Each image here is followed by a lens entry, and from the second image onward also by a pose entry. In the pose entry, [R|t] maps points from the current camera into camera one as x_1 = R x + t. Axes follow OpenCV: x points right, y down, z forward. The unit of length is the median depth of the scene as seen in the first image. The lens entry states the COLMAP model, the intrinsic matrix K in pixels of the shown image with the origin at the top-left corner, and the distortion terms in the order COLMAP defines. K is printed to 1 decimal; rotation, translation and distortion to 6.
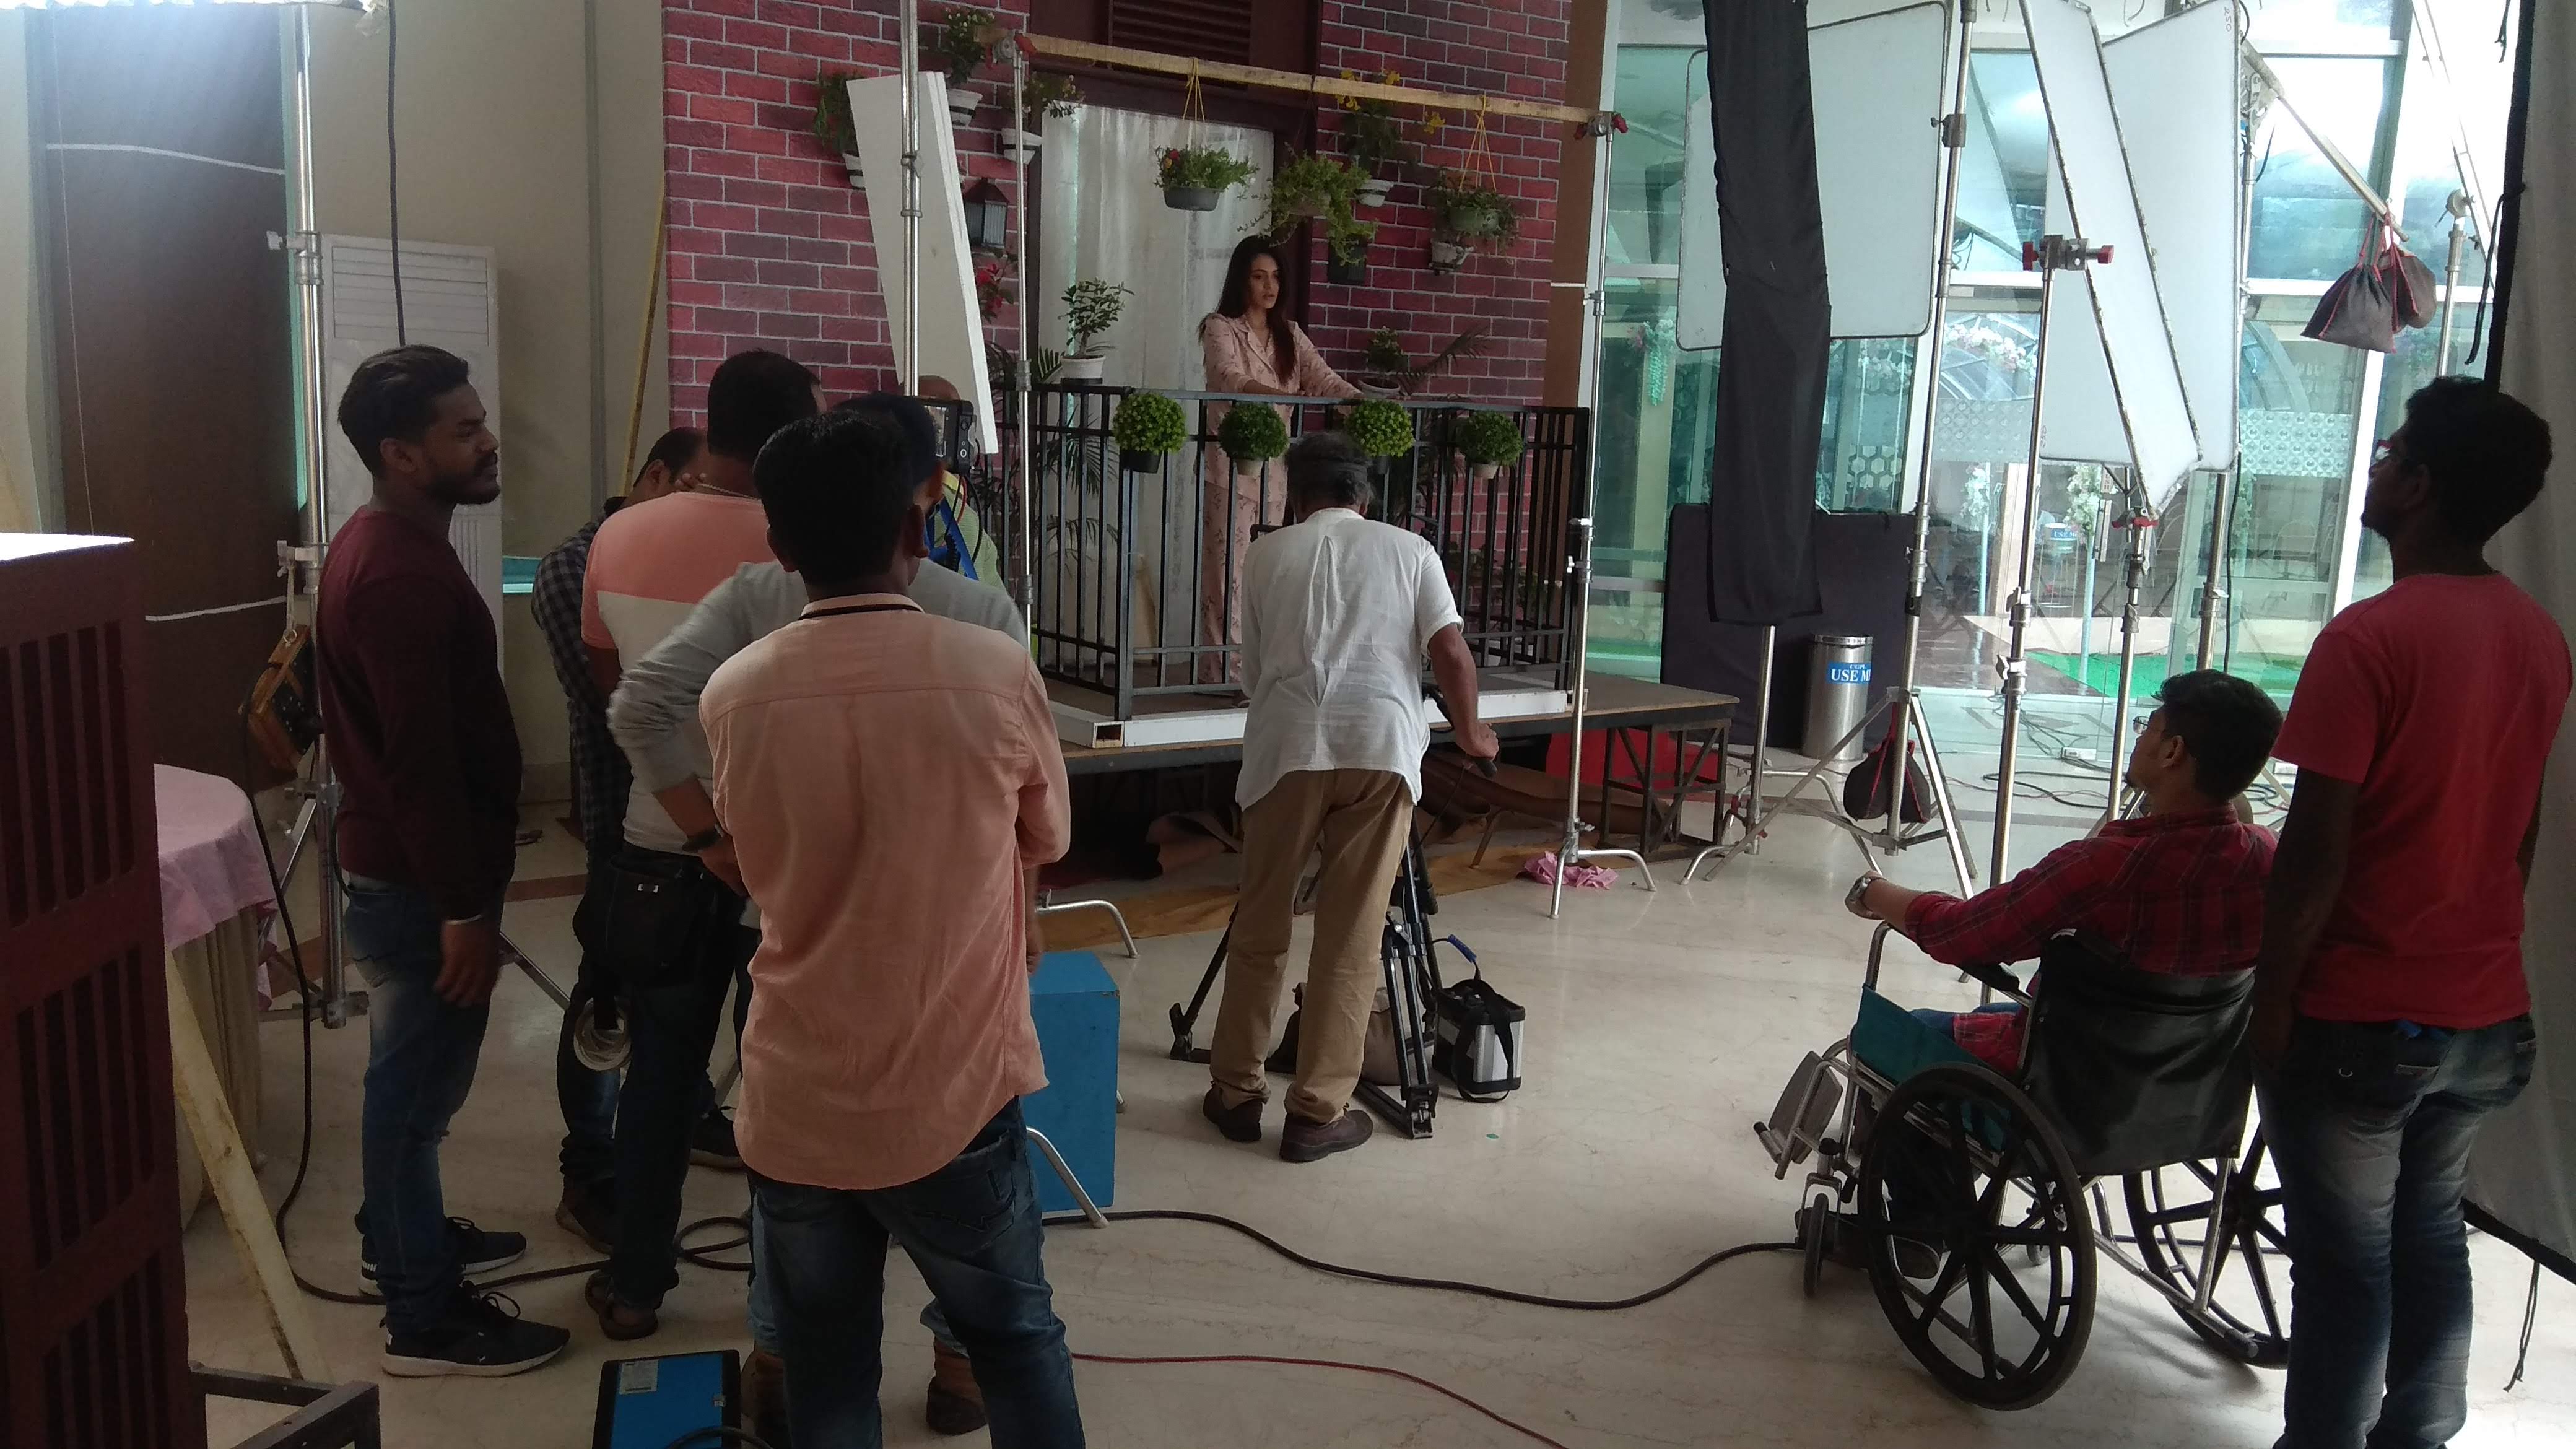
lens RADIAL K [[1971.2, 0, 1288.0], [0, 1971.2, 724.5], [0, 0, 1]] dist [0.123252, -0.201097]
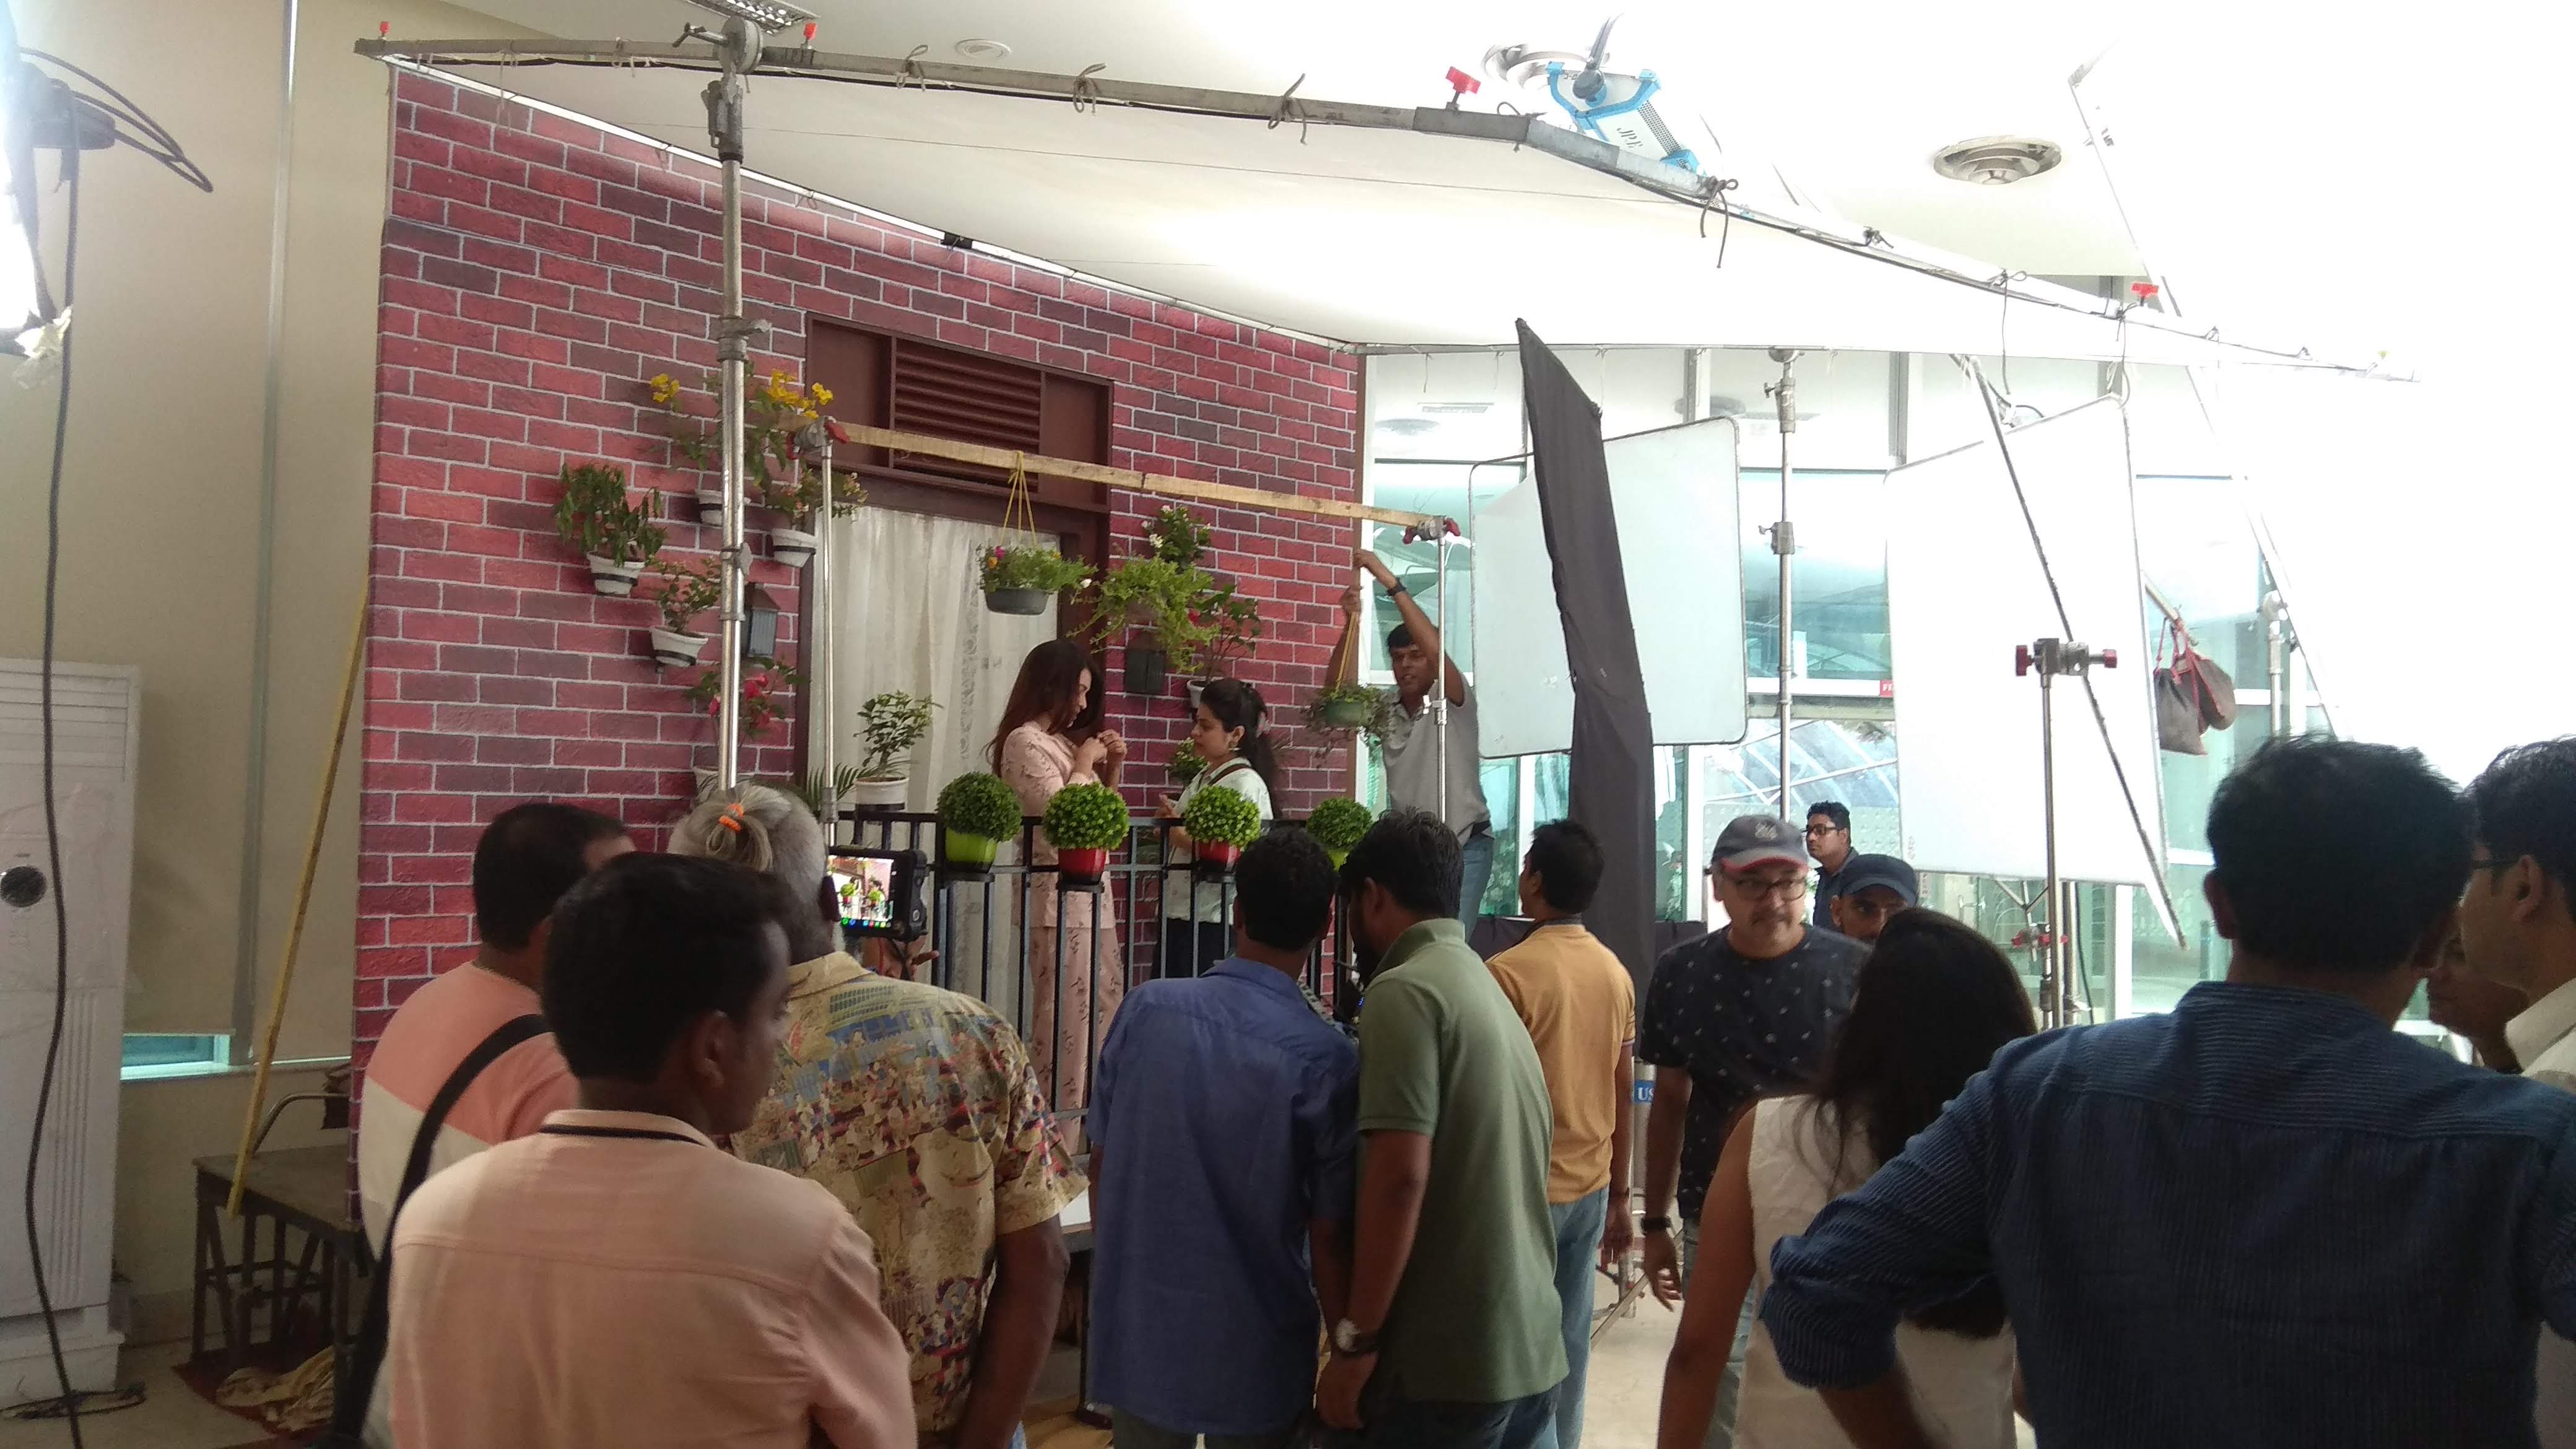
lens RADIAL K [[1971.2, 0, 1288.0], [0, 1971.2, 724.5], [0, 0, 1]] dist [0.123252, -0.201097]
pose [[0.985088, -0.012834, 0.171569, -0.075018], [0.046931, 0.979441, -0.196198, -0.030806], [-0.165524, 0.201325, 0.965438, 0.131846]]
